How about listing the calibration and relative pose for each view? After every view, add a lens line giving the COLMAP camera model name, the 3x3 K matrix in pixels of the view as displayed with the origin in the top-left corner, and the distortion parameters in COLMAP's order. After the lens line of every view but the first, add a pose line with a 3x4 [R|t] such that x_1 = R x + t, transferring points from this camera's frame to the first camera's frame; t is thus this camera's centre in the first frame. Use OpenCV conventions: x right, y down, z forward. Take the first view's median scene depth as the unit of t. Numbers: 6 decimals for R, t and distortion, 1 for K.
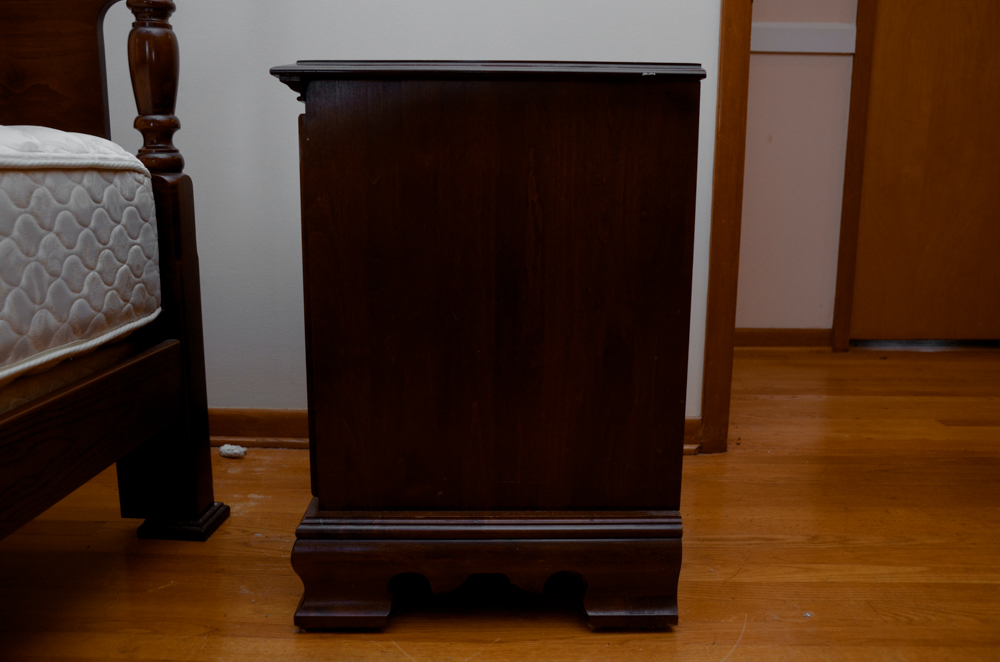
lens RADIAL K [[847.0, 0, 488.4], [0, 847.0, 353.9], [0, 0, 1]] dist [-0.114679, 0.129059]
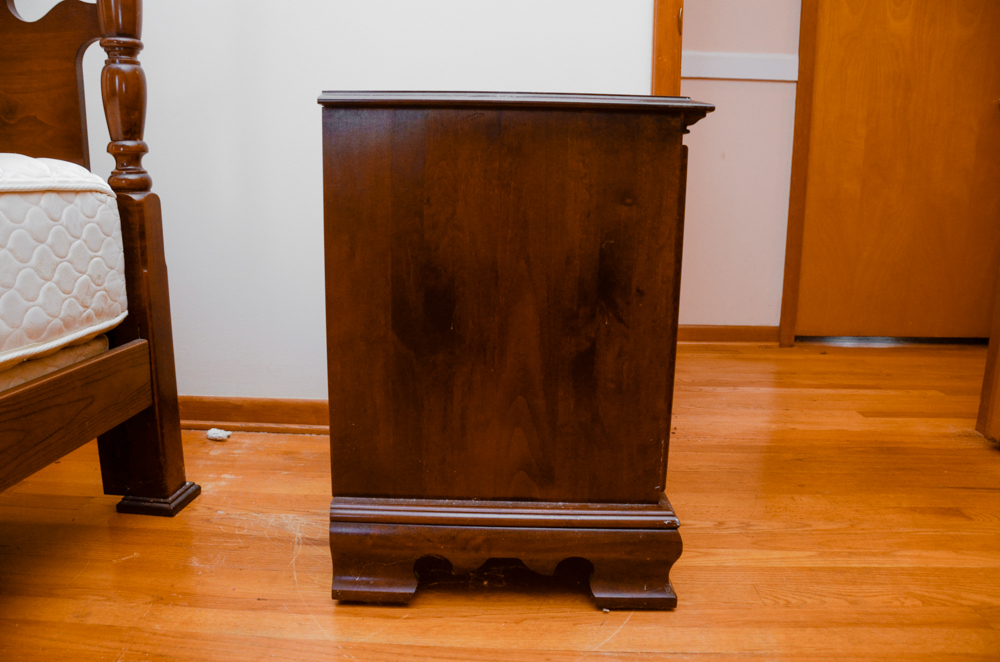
lens RADIAL K [[743.3, 0, 493.9], [0, 743.3, 350.2], [0, 0, 1]] dist [-0.151952, 0.093990]
pose [[0.999627, 0.007788, -0.026187, 0.120395], [-0.007415, 0.999870, 0.014321, -0.019338], [0.026295, -0.014121, 0.999554, 0.038142]]
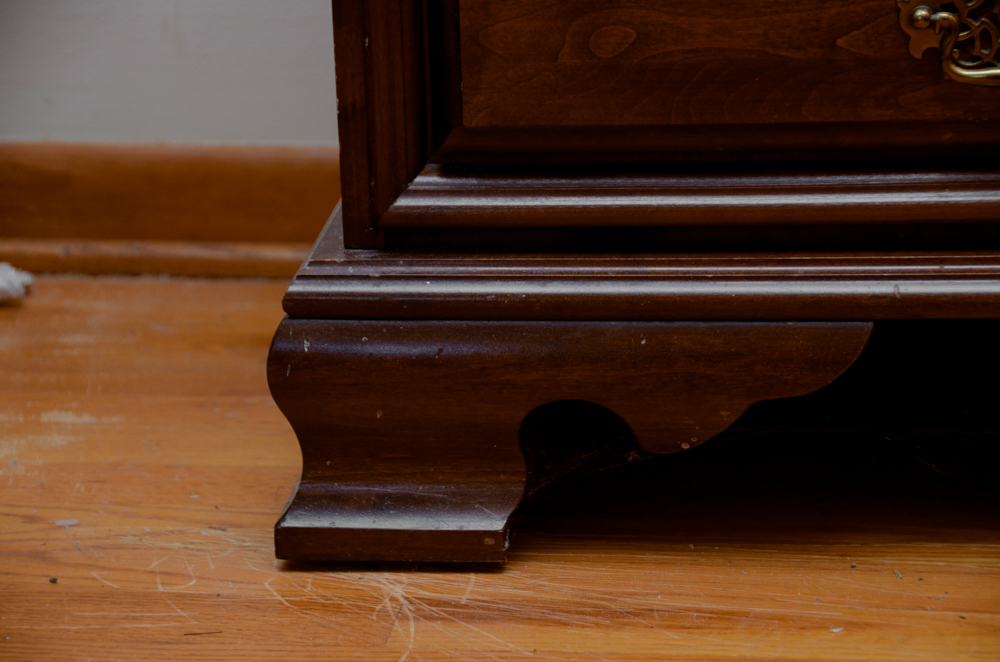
lens RADIAL K [[3156.3, 0, 507.0], [0, 3156.3, 339.1], [0, 0, 1]] dist [0.704979, 0.000000]
pose [[0.991952, -0.000513, -0.126610, 0.026223], [0.012115, 0.995788, 0.090886, 0.045543], [0.126030, -0.091689, 0.987780, -0.122741]]
